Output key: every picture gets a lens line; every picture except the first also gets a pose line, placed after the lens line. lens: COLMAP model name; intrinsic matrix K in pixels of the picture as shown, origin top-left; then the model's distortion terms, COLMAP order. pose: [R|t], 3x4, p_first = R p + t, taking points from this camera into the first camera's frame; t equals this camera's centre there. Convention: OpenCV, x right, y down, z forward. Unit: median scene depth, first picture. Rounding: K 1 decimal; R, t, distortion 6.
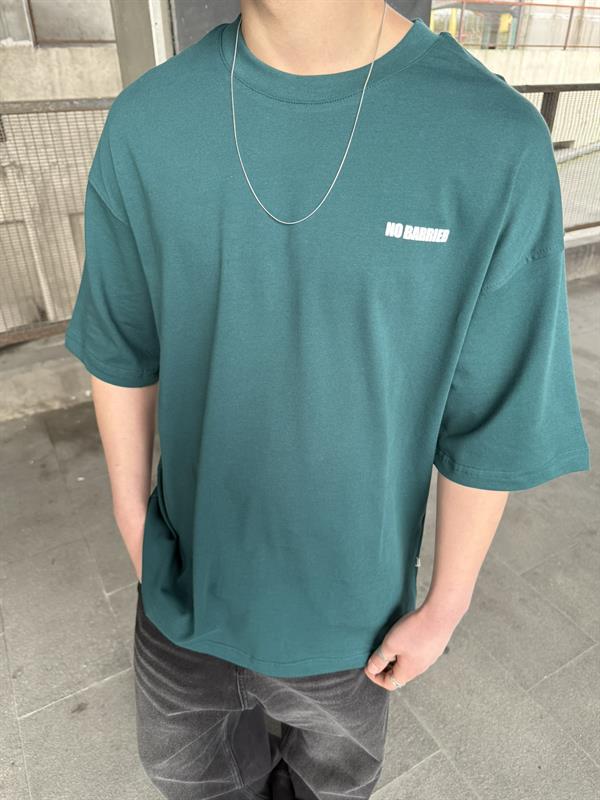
lens RADIAL K [[575.7, 0, 296.5], [0, 575.7, 406.0], [0, 0, 1]] dist [0.009093, -0.020094]
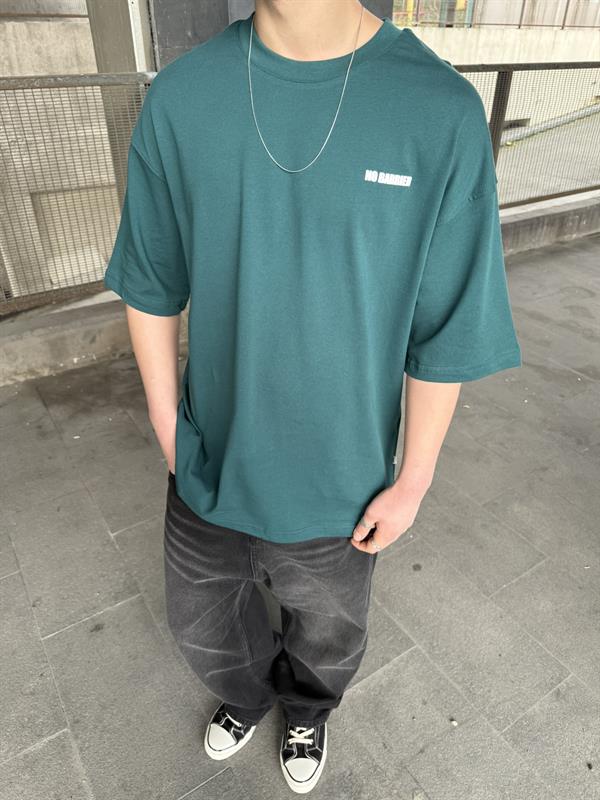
lens RADIAL K [[575.7, 0, 299.5], [0, 575.7, 400.4], [0, 0, 1]] dist [0.009093, -0.020094]
pose [[0.998227, -0.025929, 0.053570, -0.030418], [0.024597, 0.999376, 0.025365, 0.064969], [-0.054194, -0.024002, 0.998242, -0.127715]]
